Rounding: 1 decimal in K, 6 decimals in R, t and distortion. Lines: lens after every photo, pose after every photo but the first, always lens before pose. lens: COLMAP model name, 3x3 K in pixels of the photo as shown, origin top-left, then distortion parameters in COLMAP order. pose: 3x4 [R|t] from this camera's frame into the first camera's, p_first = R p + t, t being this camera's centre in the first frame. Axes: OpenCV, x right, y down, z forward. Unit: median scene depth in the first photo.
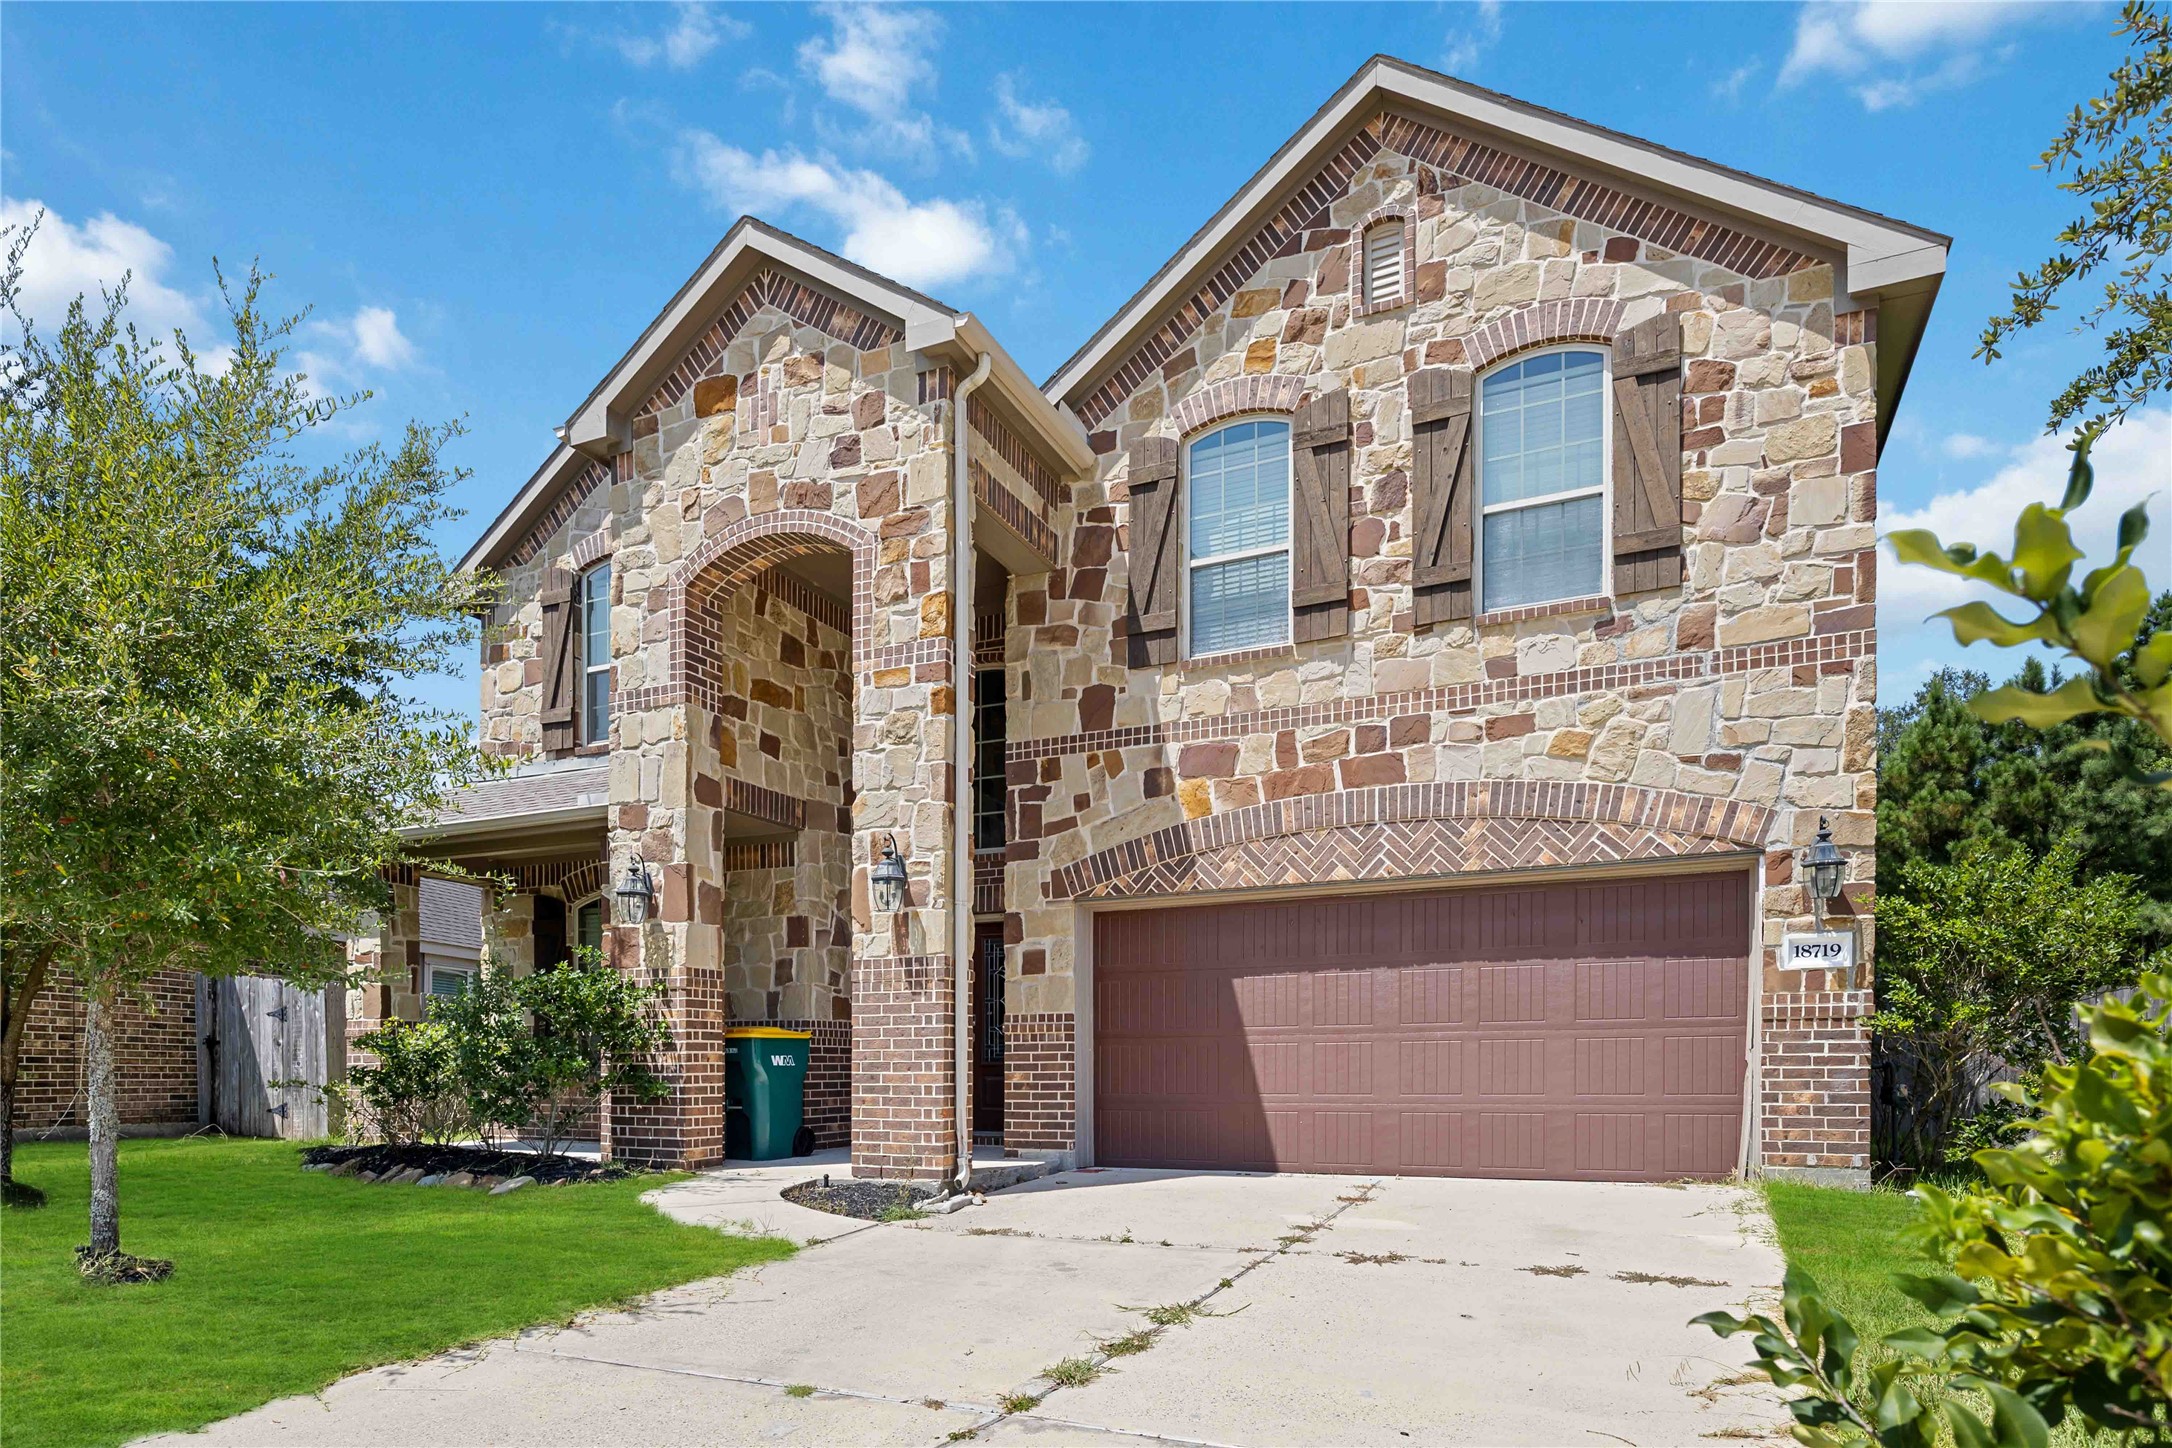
lens RADIAL K [[1206.4, 0, 1085.3], [0, 1206.4, 820.0], [0, 0, 1]] dist [-0.000173, -0.000560]
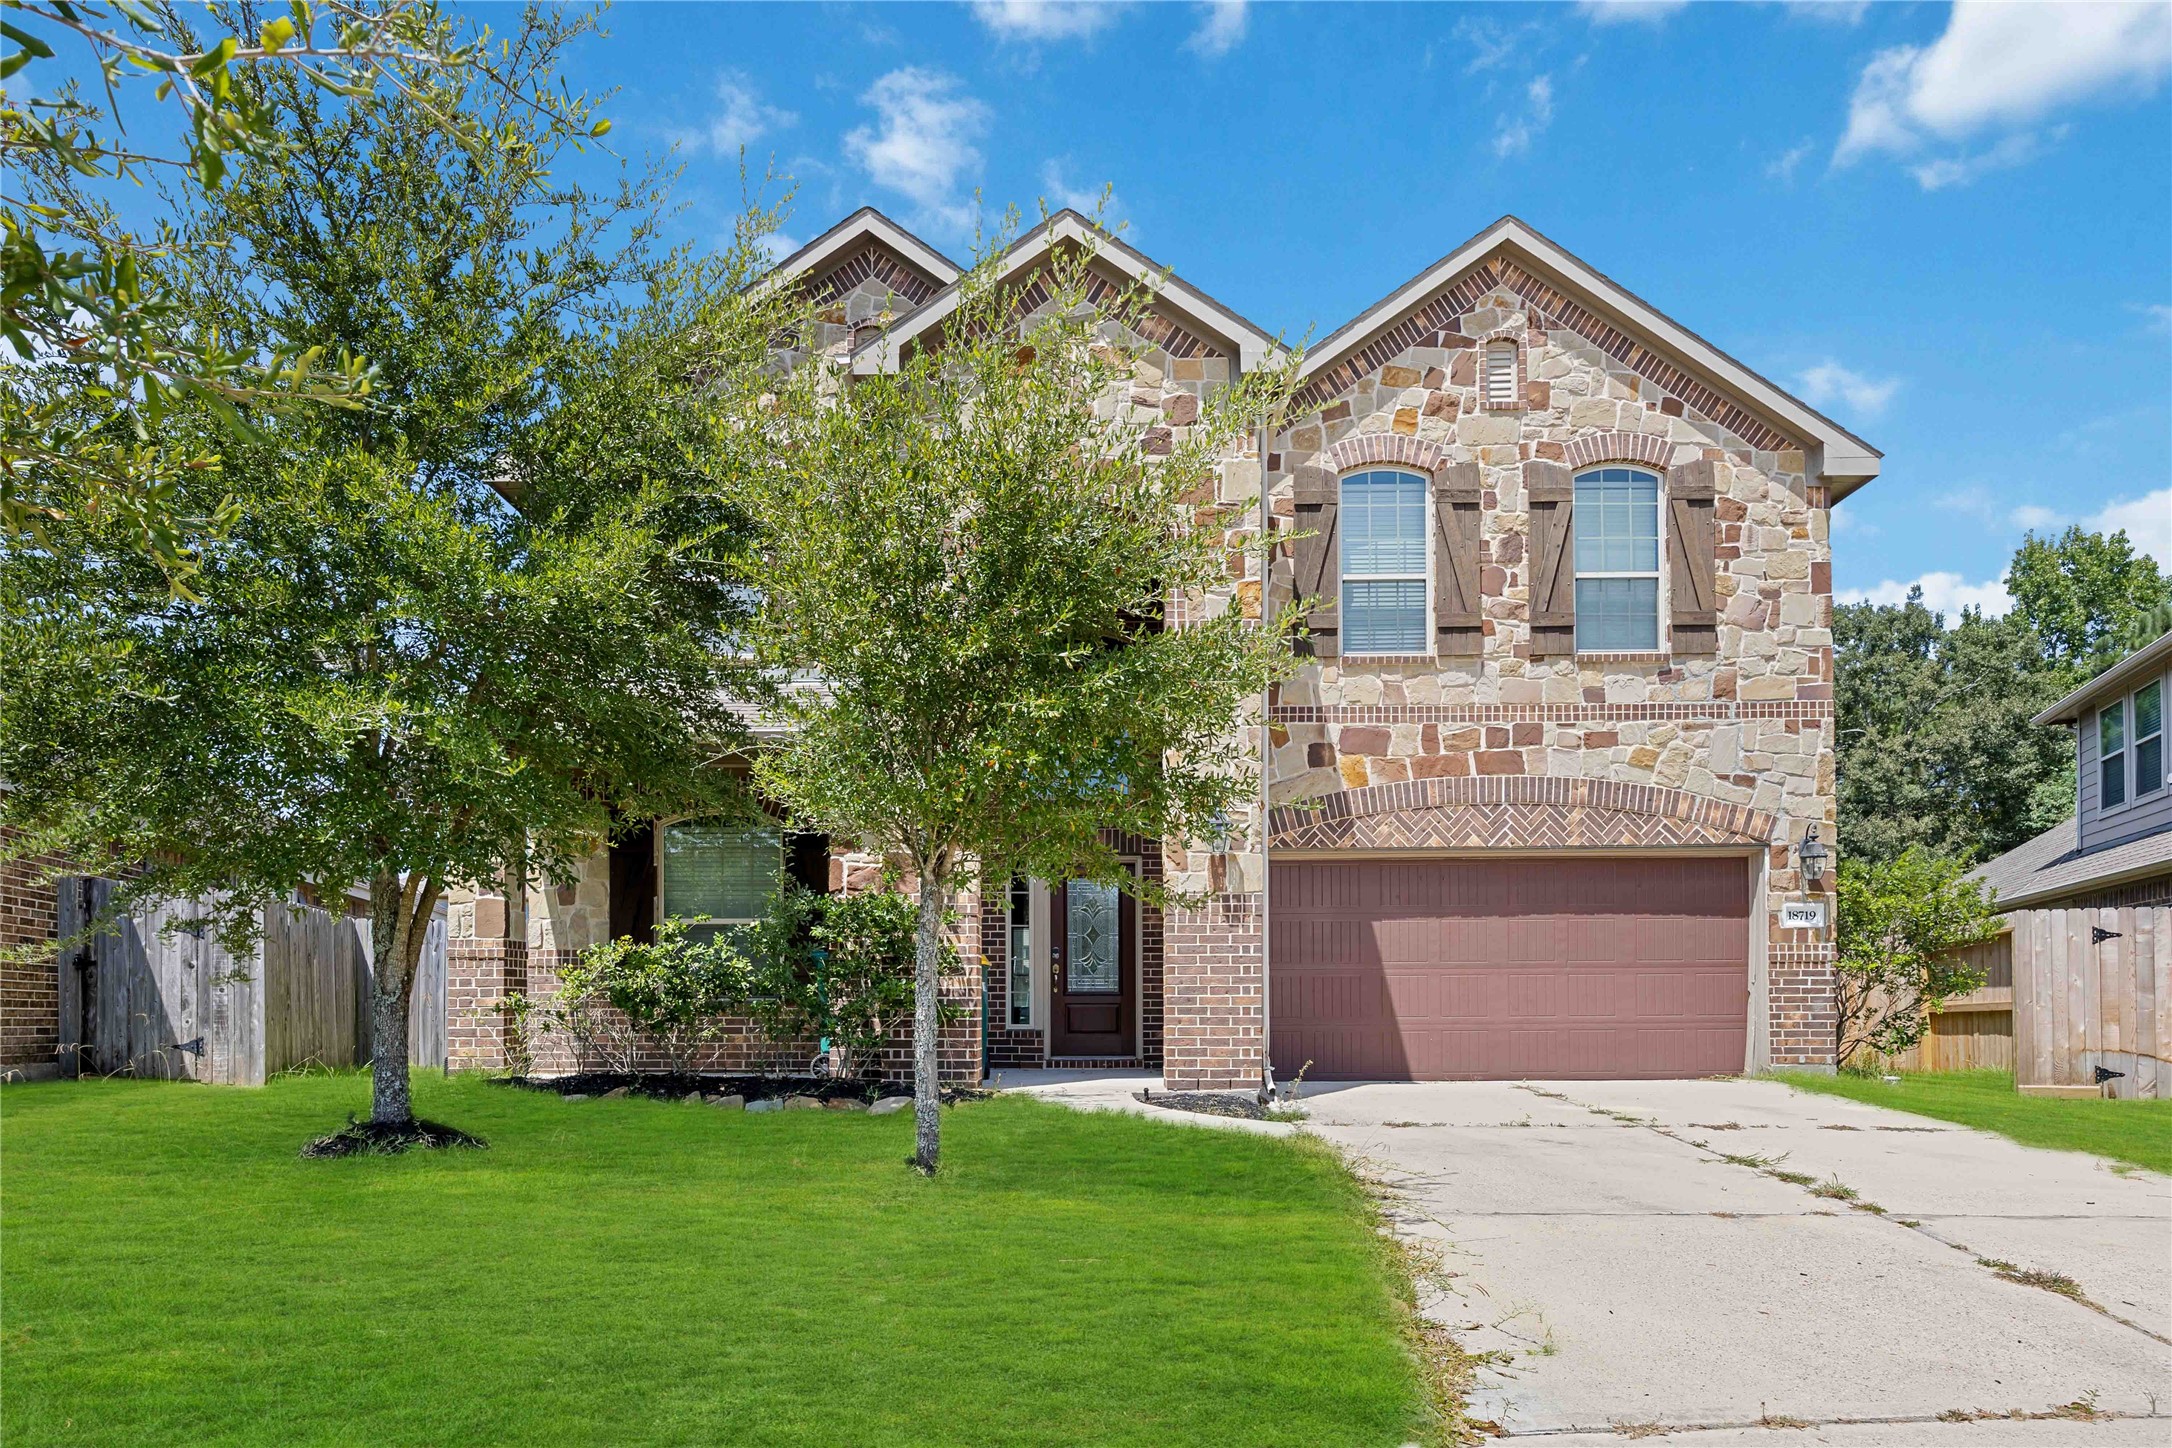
lens RADIAL K [[1173.3, 0, 1086.0], [0, 1173.3, 724.0], [0, 0, 1]] dist [0.002837, 0.000600]
pose [[0.915373, 0.097053, 0.390735, -0.663113], [-0.081805, 0.995100, -0.055526, 0.023719], [-0.394209, 0.018863, 0.918827, 0.023742]]
